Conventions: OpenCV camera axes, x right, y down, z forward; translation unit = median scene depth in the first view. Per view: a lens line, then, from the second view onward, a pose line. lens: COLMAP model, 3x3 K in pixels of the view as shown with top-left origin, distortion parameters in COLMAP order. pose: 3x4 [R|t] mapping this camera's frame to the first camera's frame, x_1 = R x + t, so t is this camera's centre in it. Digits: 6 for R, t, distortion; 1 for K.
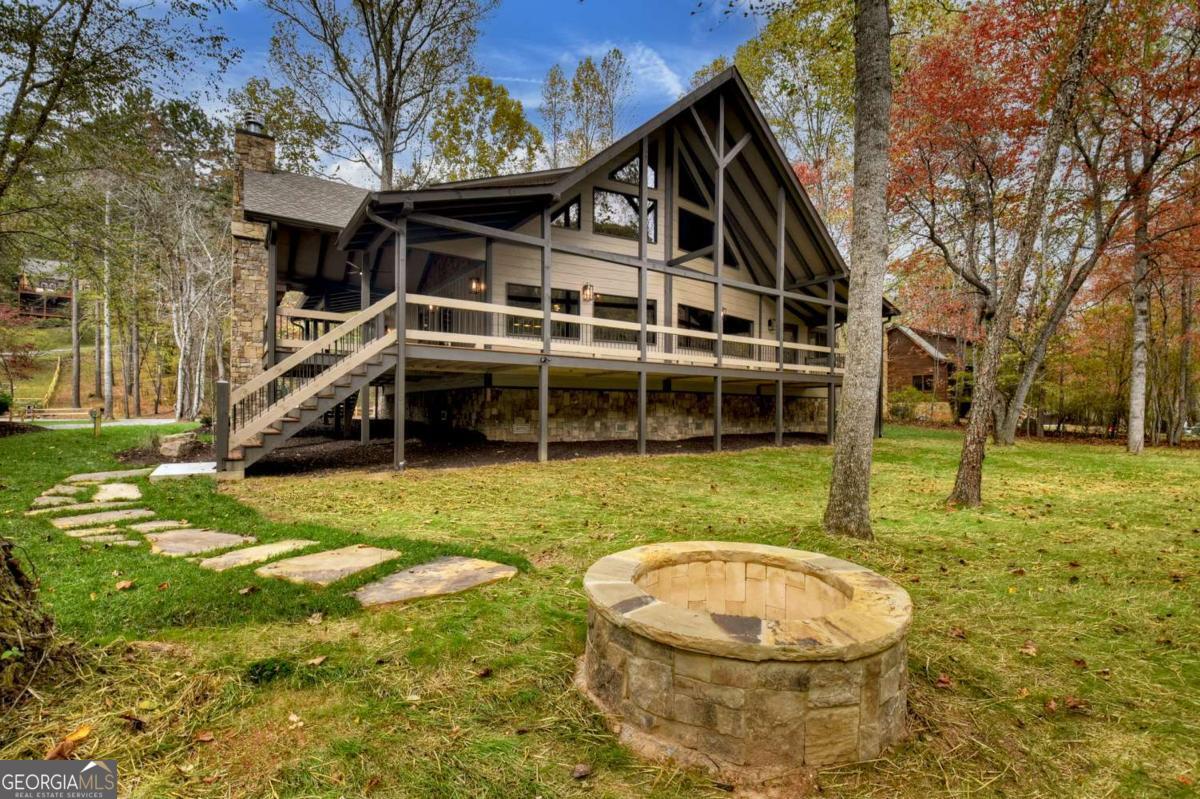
lens RADIAL K [[529.3, 0, 600.9], [0, 529.3, 413.4], [0, 0, 1]] dist [0.000592, -0.015163]
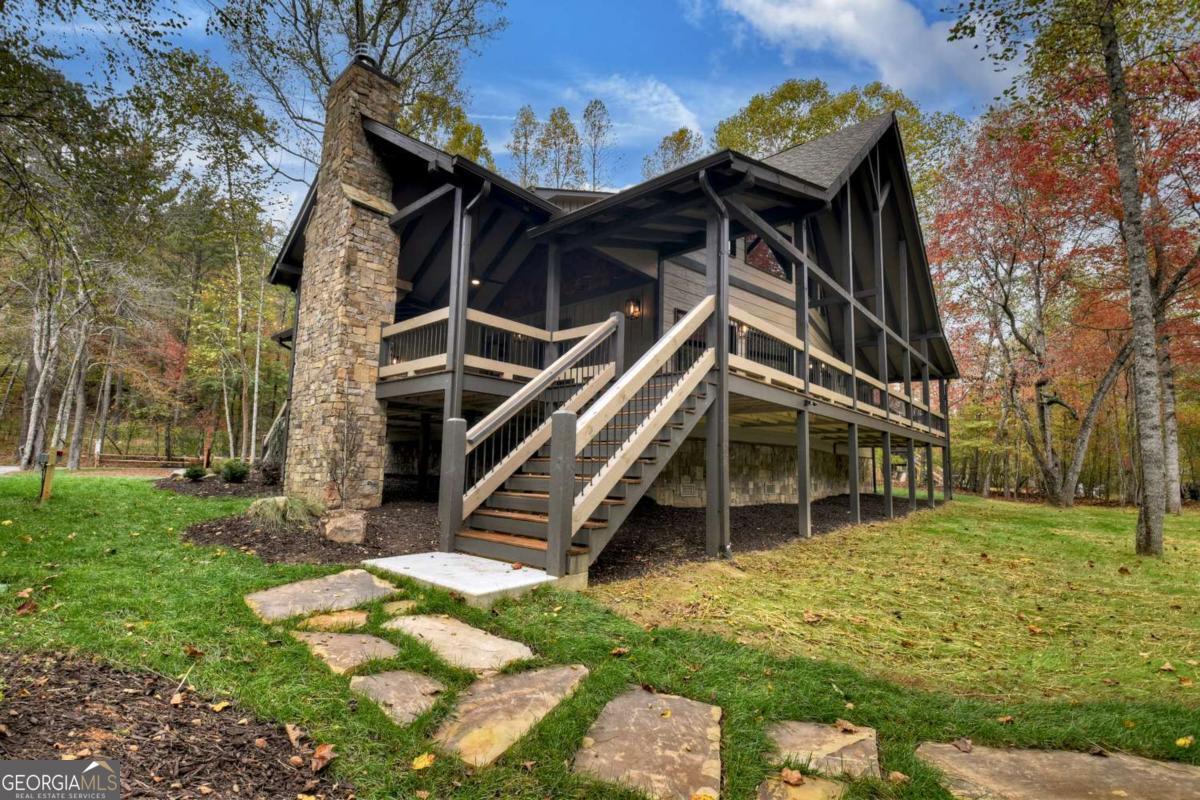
lens RADIAL K [[529.3, 0, 600.9], [0, 529.3, 413.9], [0, 0, 1]] dist [0.000592, -0.015163]
pose [[0.970842, 0.040124, 0.236339, -0.457097], [-0.015537, 0.994352, -0.104988, 0.000284], [-0.239216, 0.098254, 0.965982, 0.250466]]
